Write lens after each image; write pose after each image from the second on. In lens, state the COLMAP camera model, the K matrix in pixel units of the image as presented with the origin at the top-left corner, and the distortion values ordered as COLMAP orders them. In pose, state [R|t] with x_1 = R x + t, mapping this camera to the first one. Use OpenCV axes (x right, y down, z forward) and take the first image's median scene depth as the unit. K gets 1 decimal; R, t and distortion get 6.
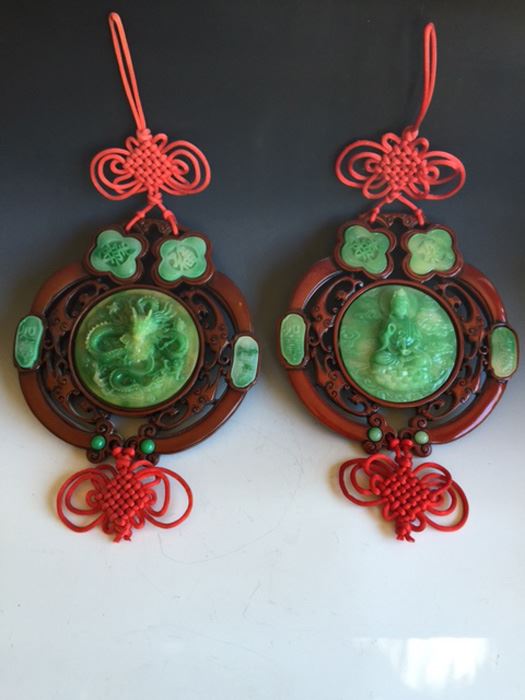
lens RADIAL K [[584.3, 0, 261.8], [0, 584.3, 349.9], [0, 0, 1]] dist [0.005000, 0.001623]
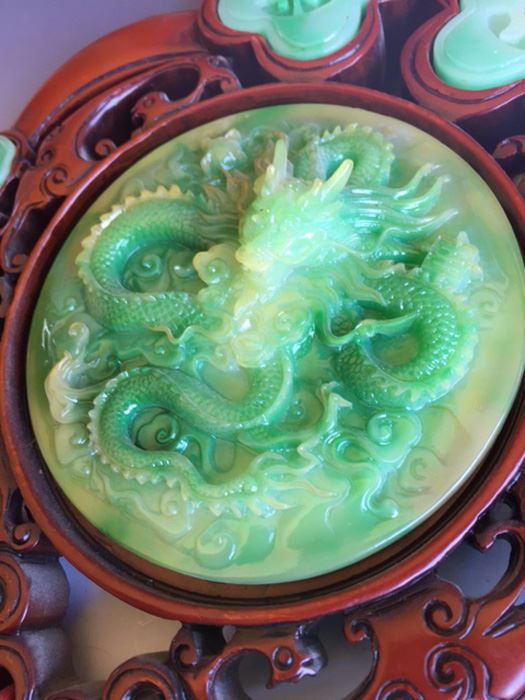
lens RADIAL K [[584.3, 0, 260.1], [0, 584.3, 348.5], [0, 0, 1]] dist [0.005000, 0.001623]
pose [[0.858241, 0.274267, -0.433820, -0.101646], [-0.288962, 0.956764, 0.033217, 0.001706], [0.424173, 0.096849, 0.900387, 0.792101]]
